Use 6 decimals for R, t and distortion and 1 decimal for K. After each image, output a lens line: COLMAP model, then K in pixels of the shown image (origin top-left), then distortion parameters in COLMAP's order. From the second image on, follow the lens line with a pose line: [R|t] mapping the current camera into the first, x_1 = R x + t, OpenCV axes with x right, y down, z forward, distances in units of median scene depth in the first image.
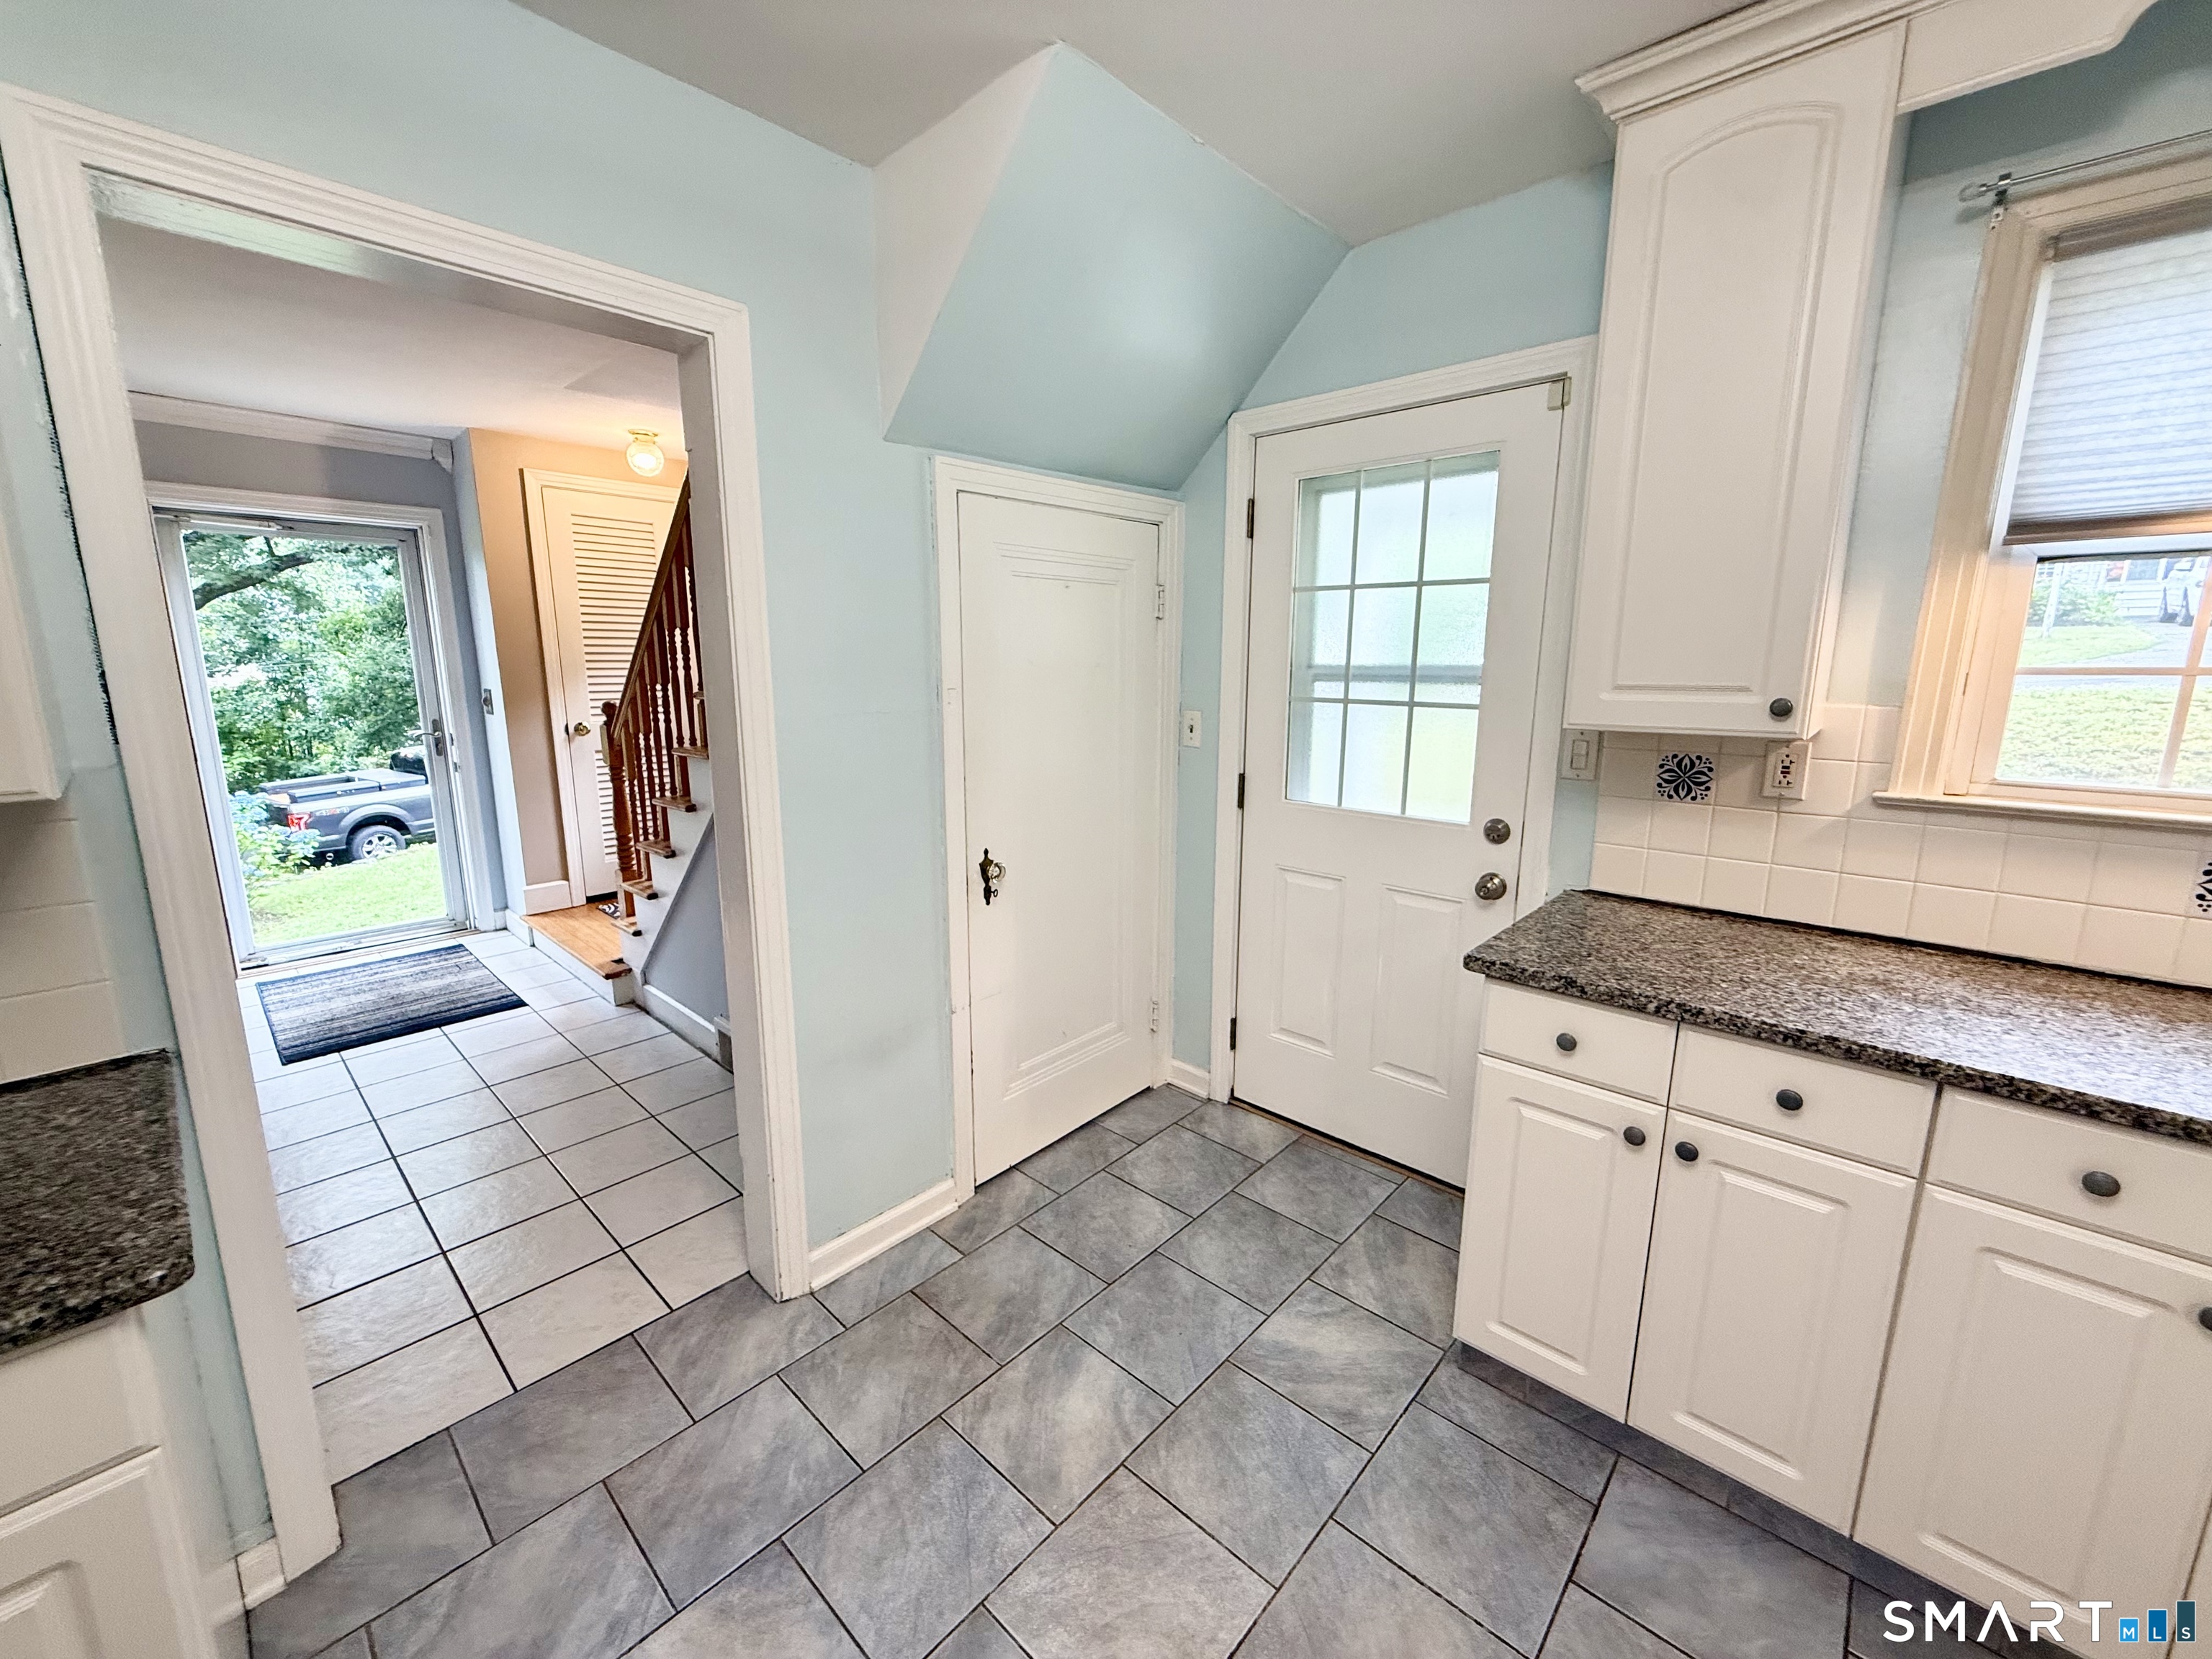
lens RADIAL K [[883.8, 0, 1119.1], [0, 883.8, 831.6], [0, 0, 1]] dist [-0.001427, 0.000075]
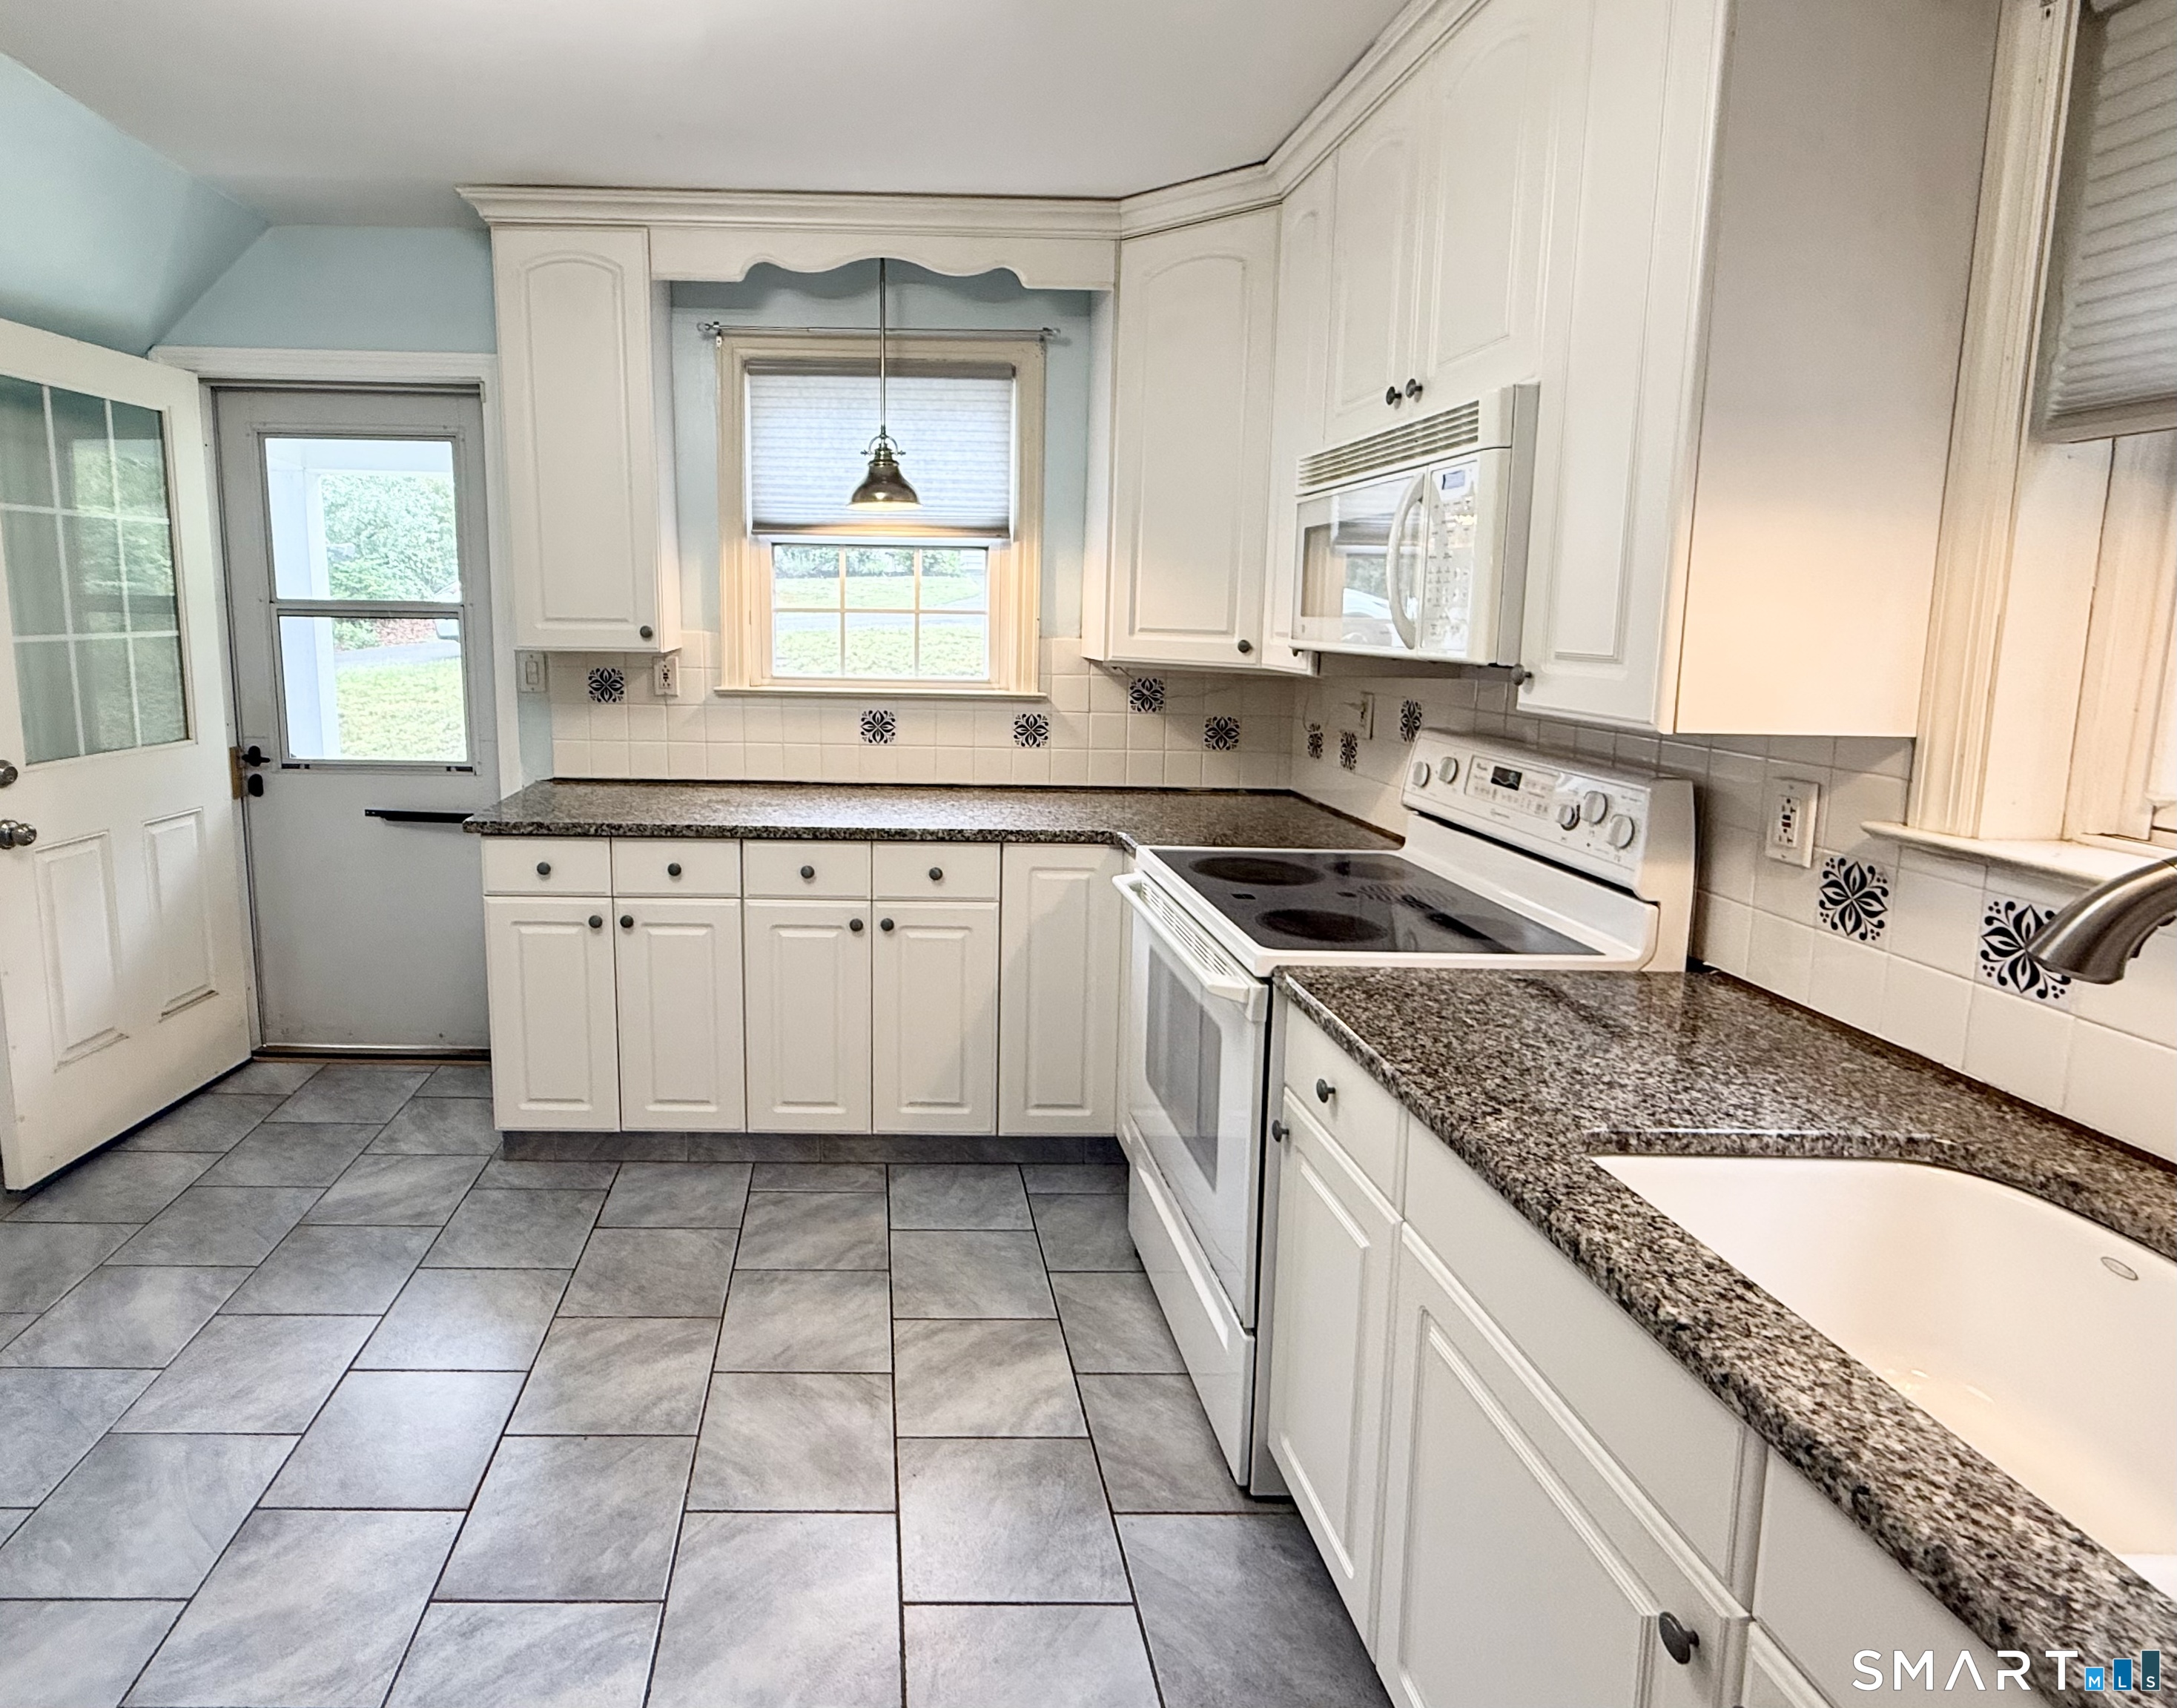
lens RADIAL K [[1414.1, 0, 1091.8], [0, 1414.1, 845.8], [0, 0, 1]] dist [0.000818, 0.002046]
pose [[0.685290, -0.110413, 0.719851, -0.482225], [0.121464, 0.991924, 0.036512, 0.210206], [-0.718069, 0.062415, 0.693167, -1.118394]]
